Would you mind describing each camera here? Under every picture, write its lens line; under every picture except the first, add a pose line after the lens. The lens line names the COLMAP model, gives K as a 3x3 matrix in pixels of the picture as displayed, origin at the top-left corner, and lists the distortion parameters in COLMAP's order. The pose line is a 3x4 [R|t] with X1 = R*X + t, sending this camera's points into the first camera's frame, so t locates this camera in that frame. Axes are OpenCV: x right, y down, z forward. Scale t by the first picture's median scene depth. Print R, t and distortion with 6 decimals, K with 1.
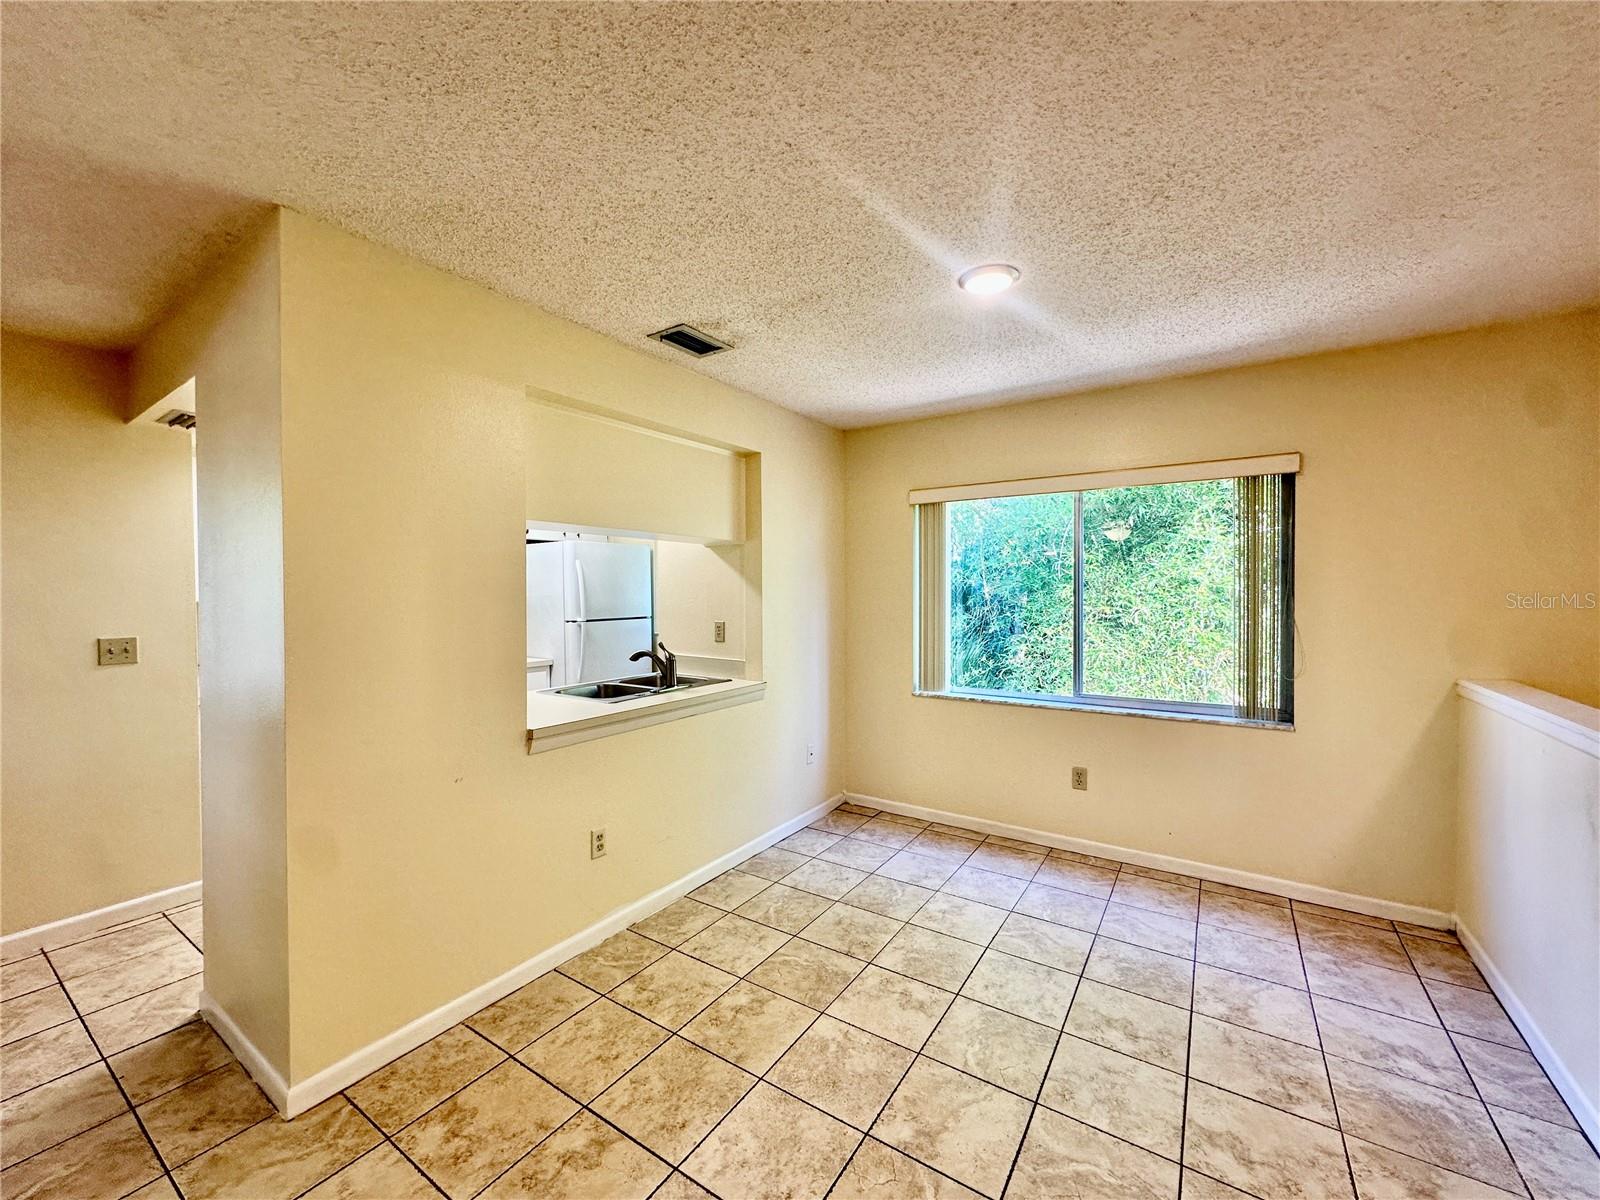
lens RADIAL K [[636.6, 0, 798.3], [0, 636.6, 602.7], [0, 0, 1]] dist [-0.003234, 0.000799]
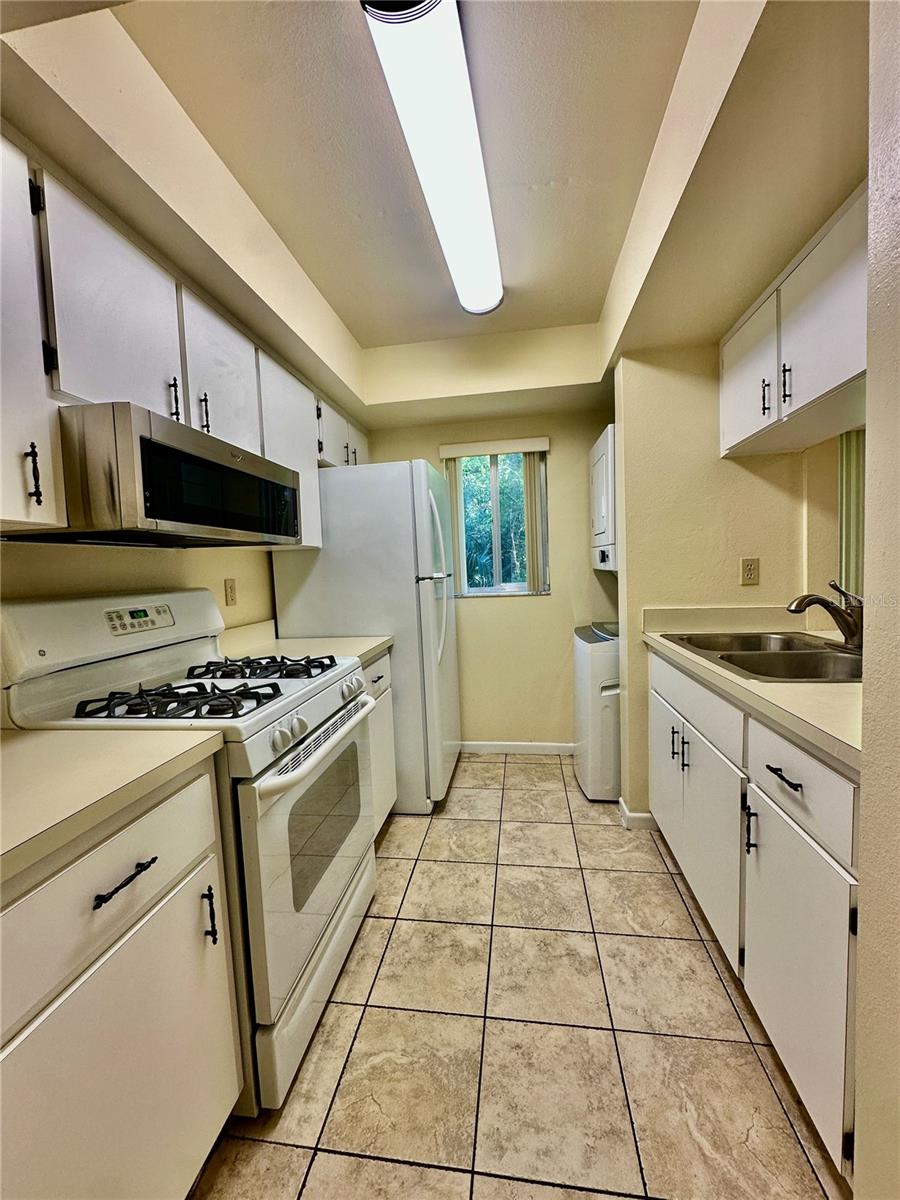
lens RADIAL K [[477.5, 0, 448.9], [0, 477.5, 599.4], [0, 0, 1]] dist [-0.003234, 0.000799]
pose [[0.904835, -0.060095, 0.421499, -0.805752], [0.045449, 0.997965, 0.044718, 0.043187], [-0.423329, -0.021306, 0.905726, 0.750250]]
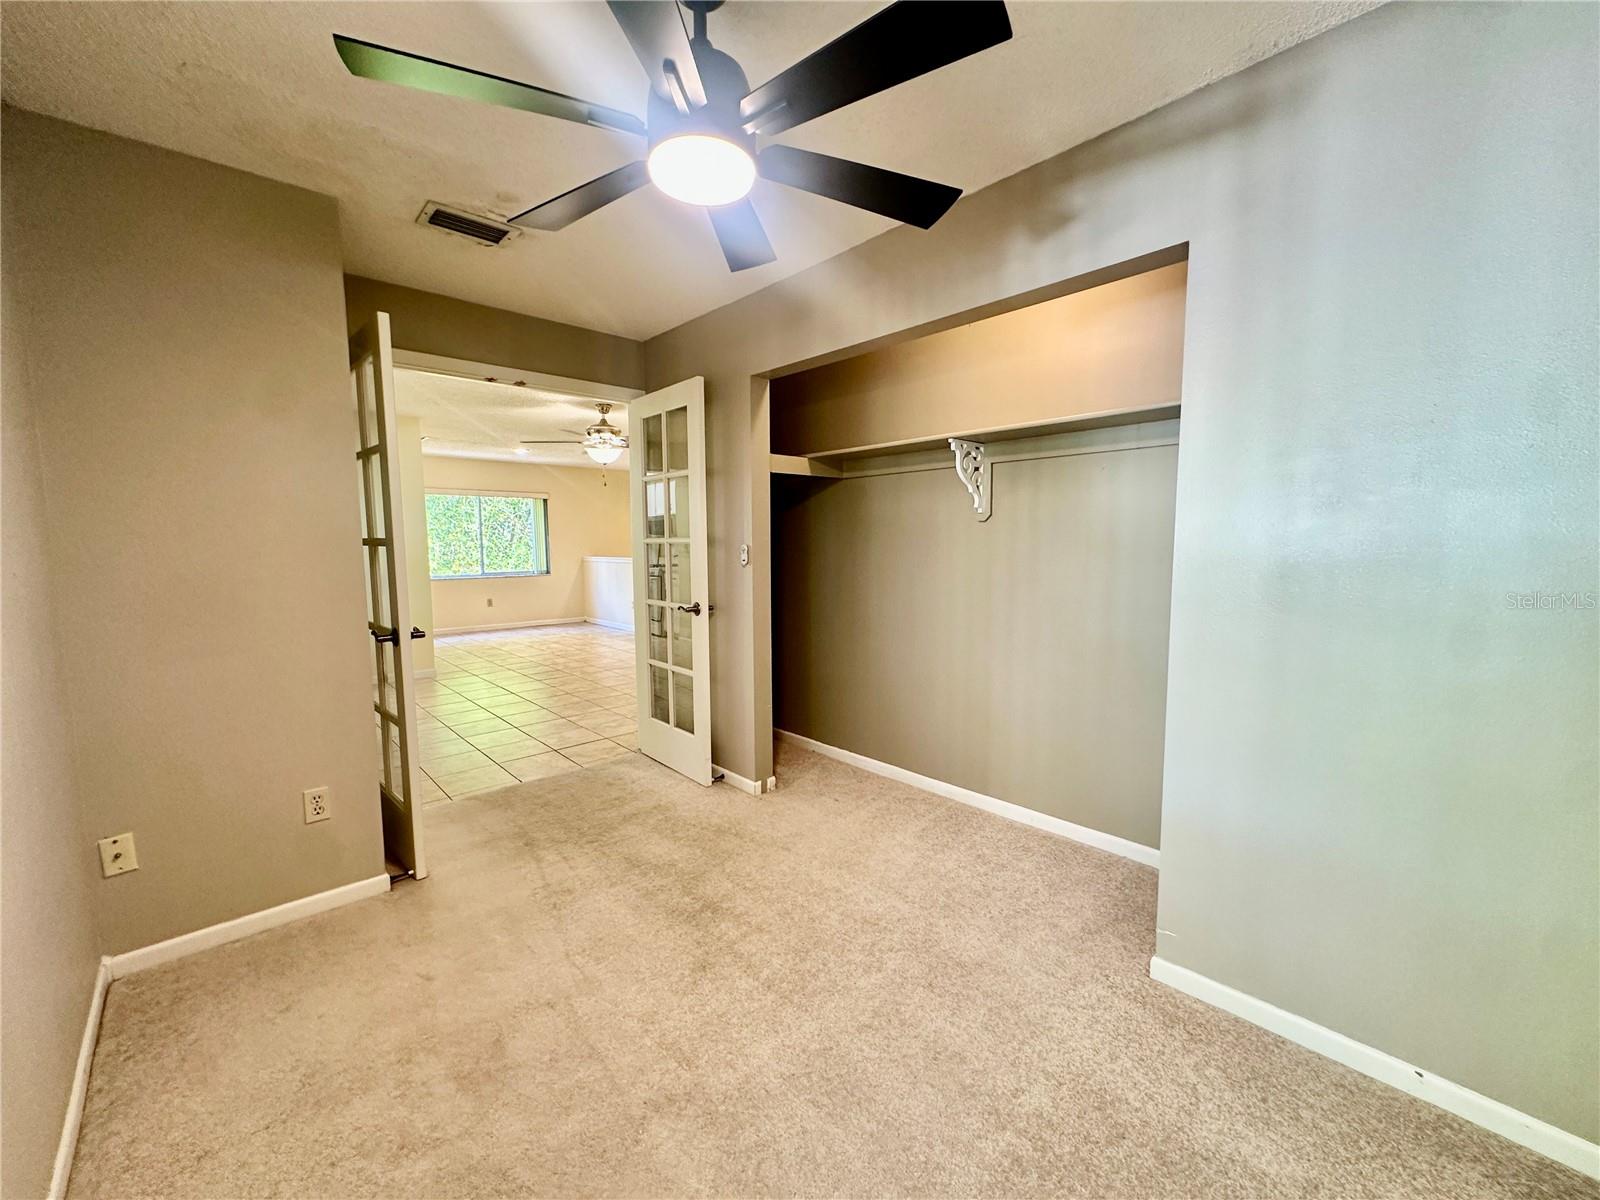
lens RADIAL K [[636.6, 0, 798.8], [0, 636.6, 604.0], [0, 0, 1]] dist [-0.003234, 0.000799]
pose [[0.229559, -0.093330, 0.968810, -2.072790], [0.024833, 0.995629, 0.090029, 0.075866], [-0.972978, 0.003392, 0.230873, -1.002202]]
